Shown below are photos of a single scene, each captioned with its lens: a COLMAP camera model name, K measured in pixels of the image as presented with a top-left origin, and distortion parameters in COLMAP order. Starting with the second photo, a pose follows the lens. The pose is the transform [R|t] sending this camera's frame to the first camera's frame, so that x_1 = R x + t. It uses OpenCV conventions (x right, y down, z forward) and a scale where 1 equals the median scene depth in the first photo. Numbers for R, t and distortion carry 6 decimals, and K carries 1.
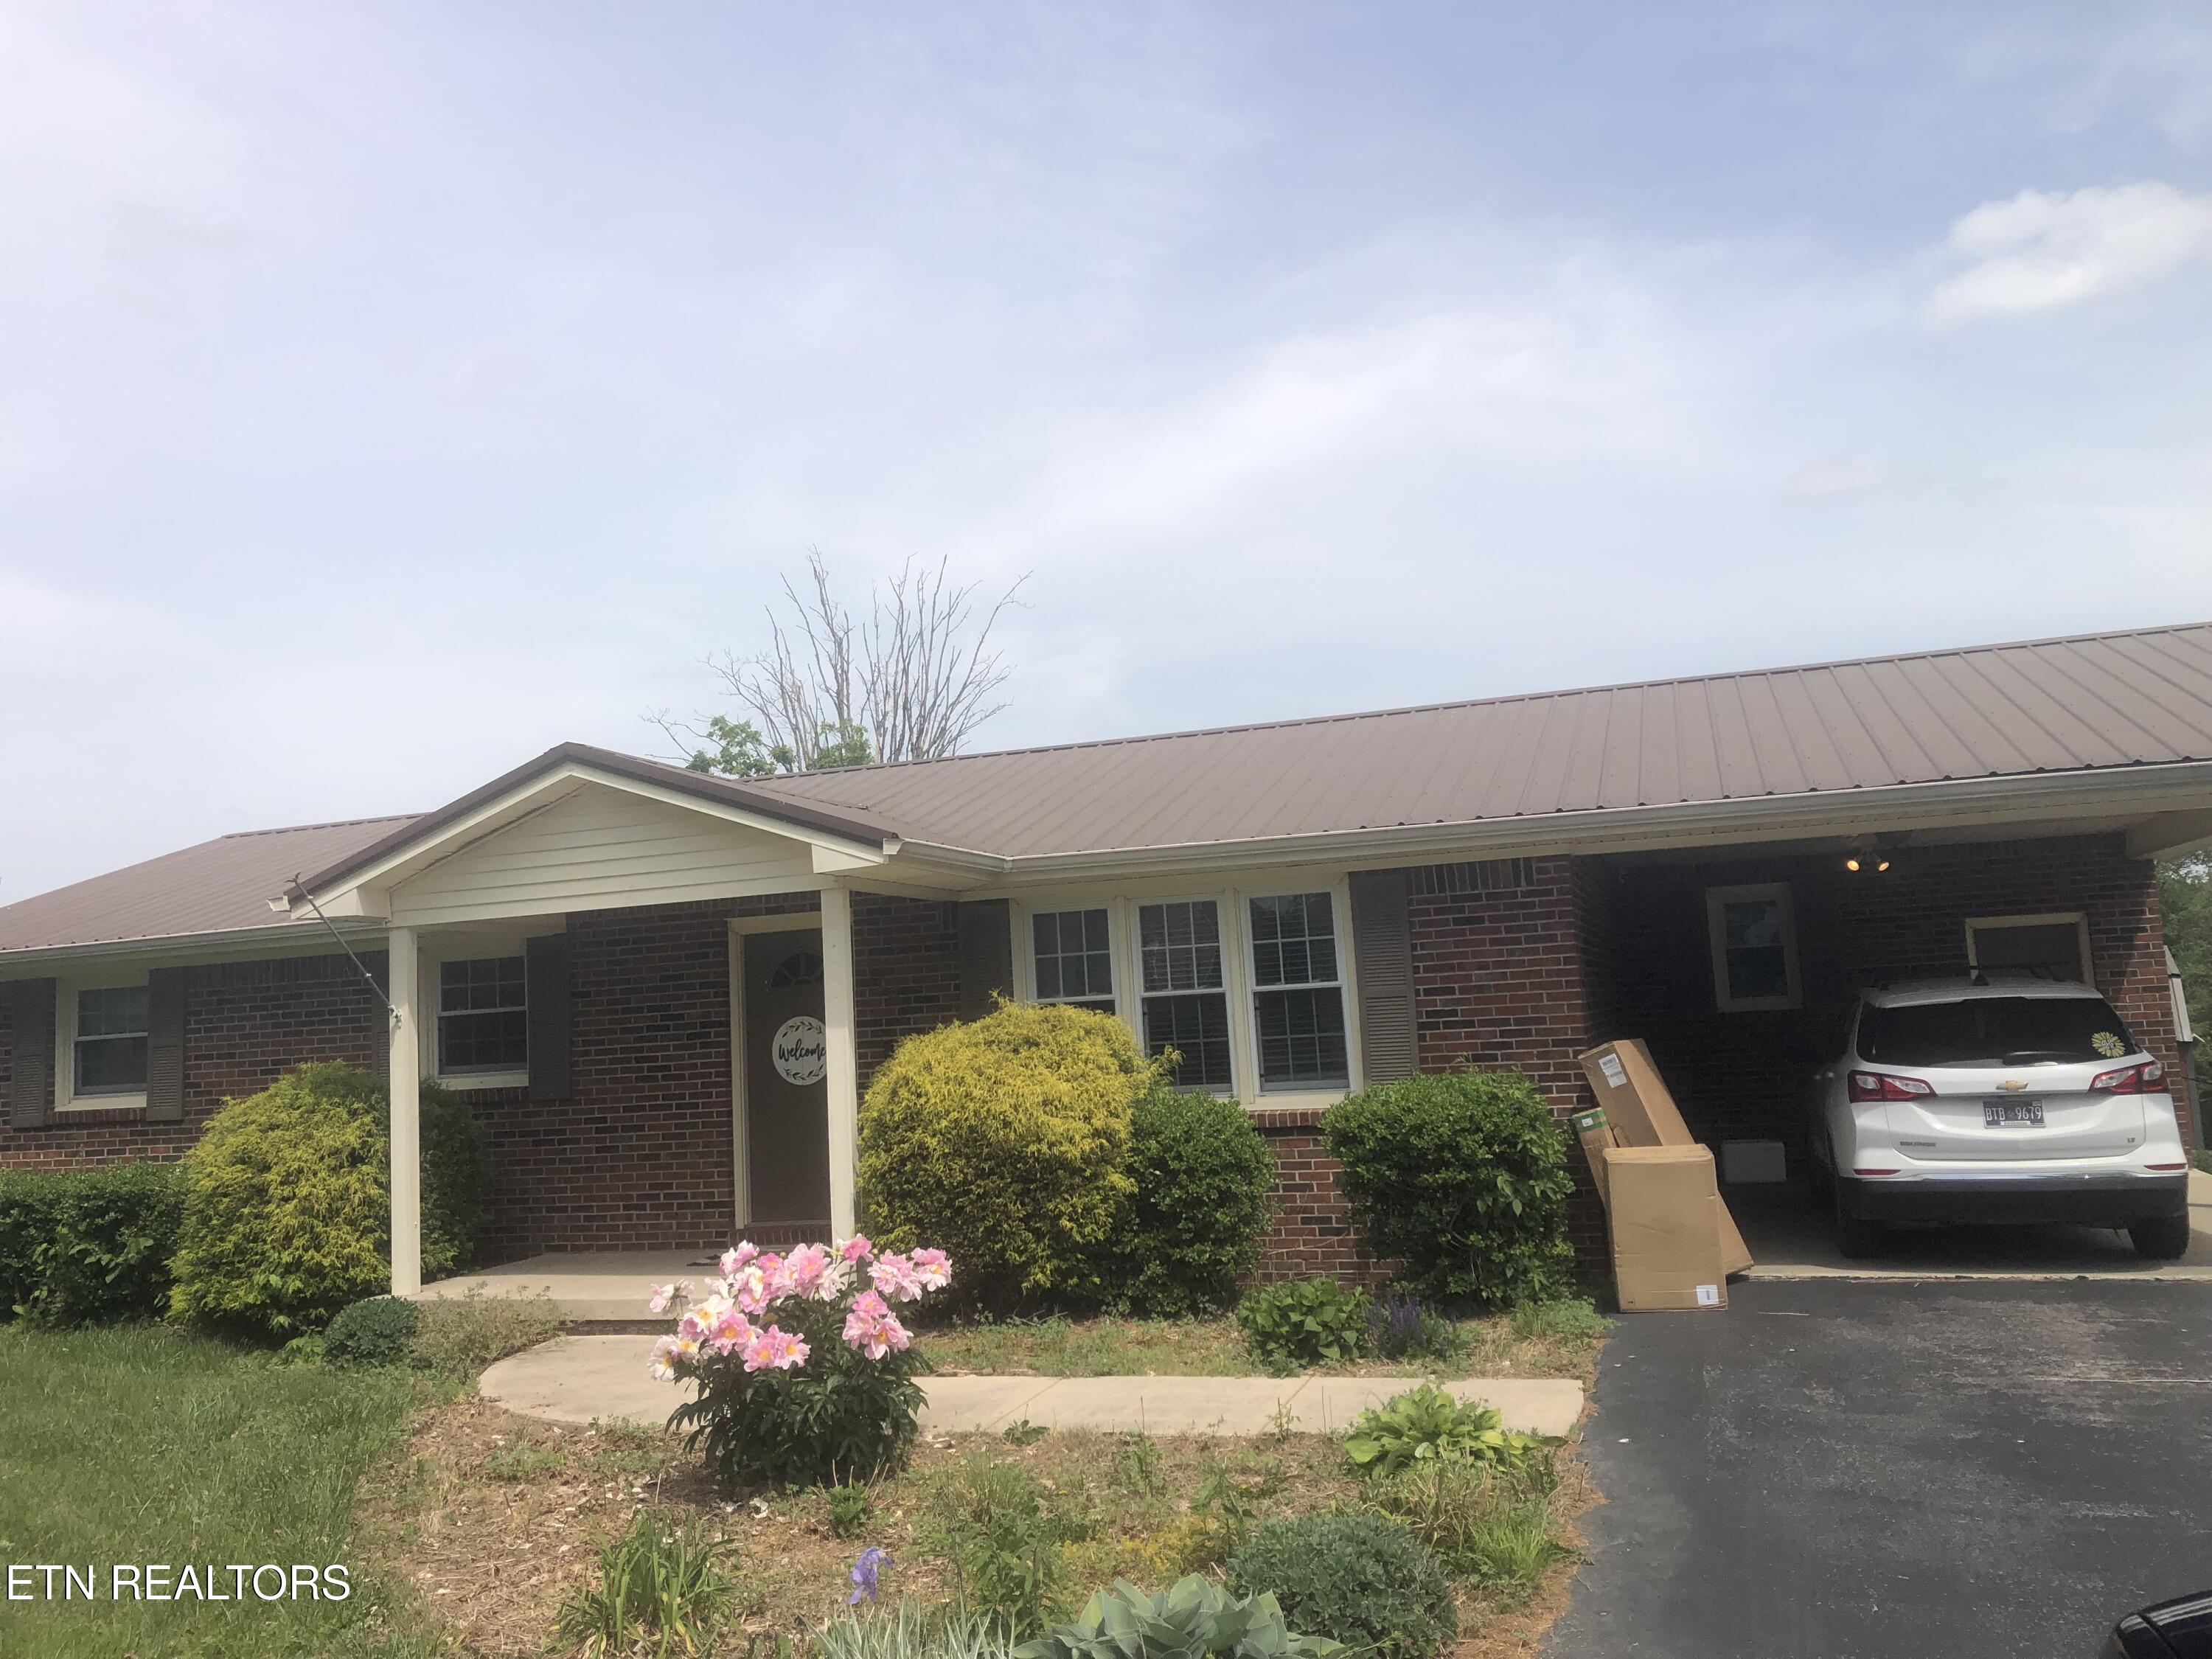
lens RADIAL K [[1838.4, 0, 1106.0], [0, 1838.4, 829.5], [0, 0, 1]] dist [0.118850, -0.209989]
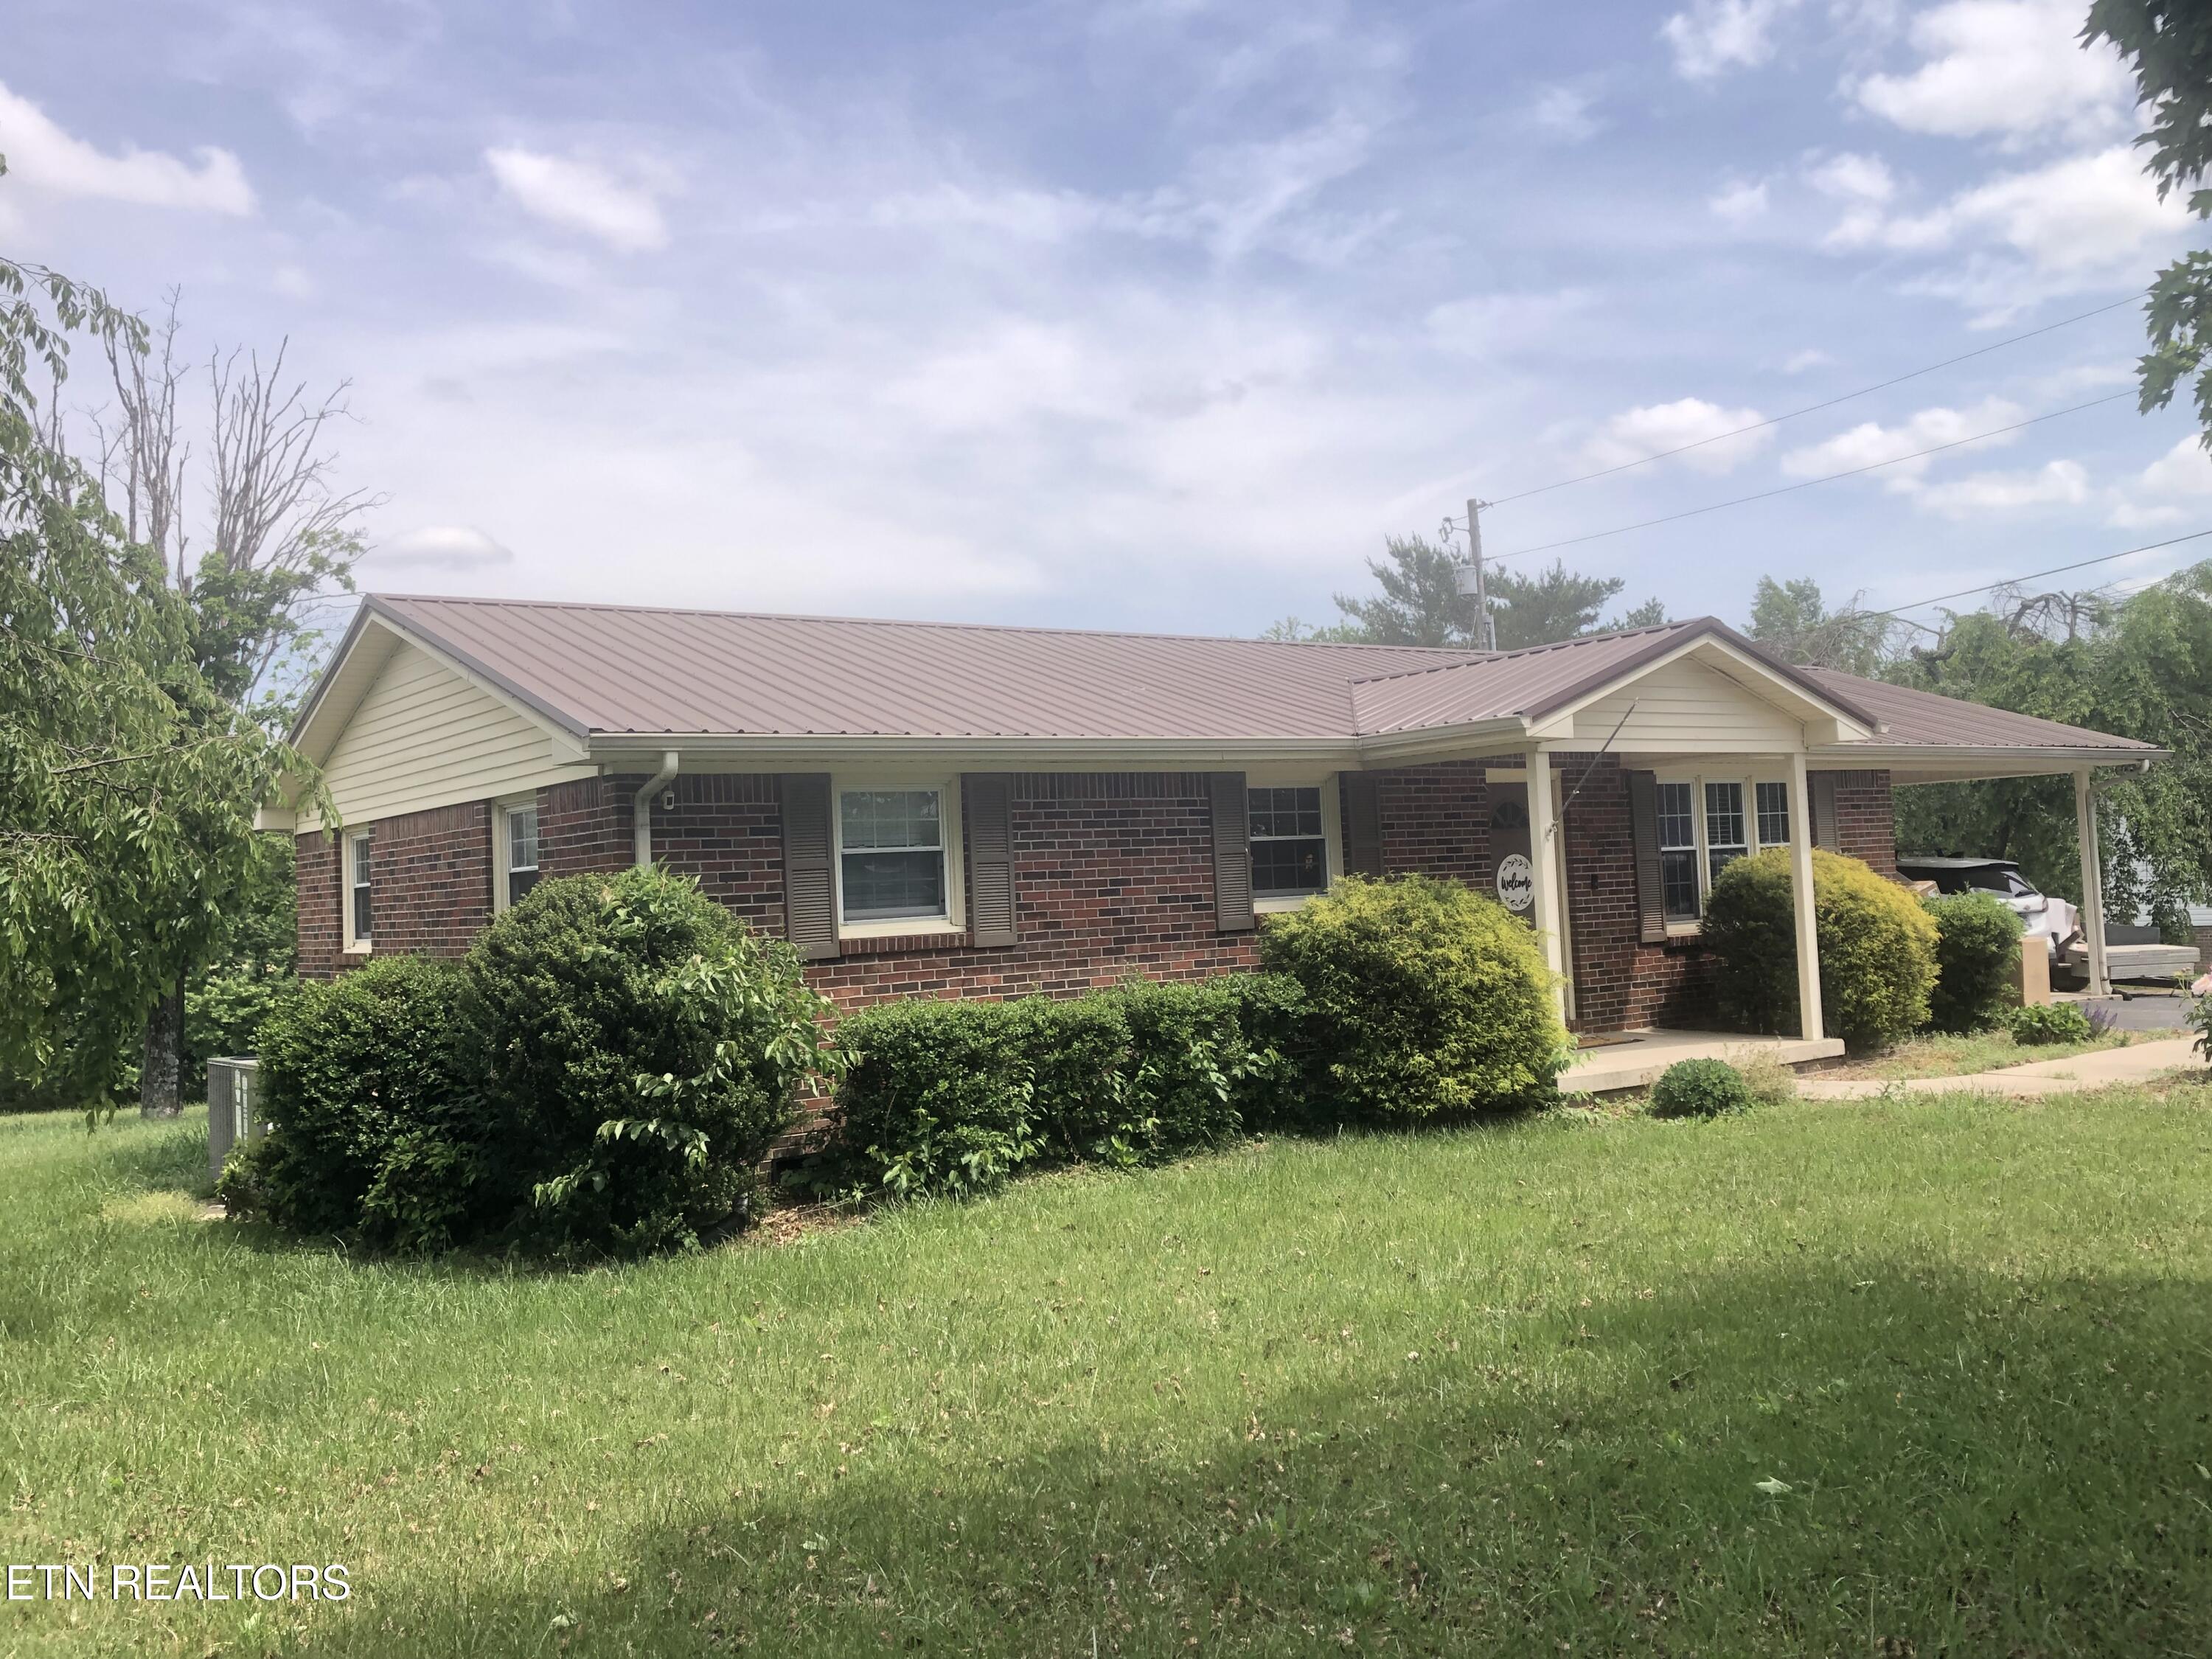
lens RADIAL K [[1914.2, 0, 1106.0], [0, 1914.2, 829.5], [0, 0, 1]] dist [0.001446, -0.006519]
pose [[0.564511, 0.056706, 0.823475, -1.228371], [-0.069623, 0.997353, -0.020951, 0.118025], [-0.822484, -0.045506, 0.566965, 0.460989]]
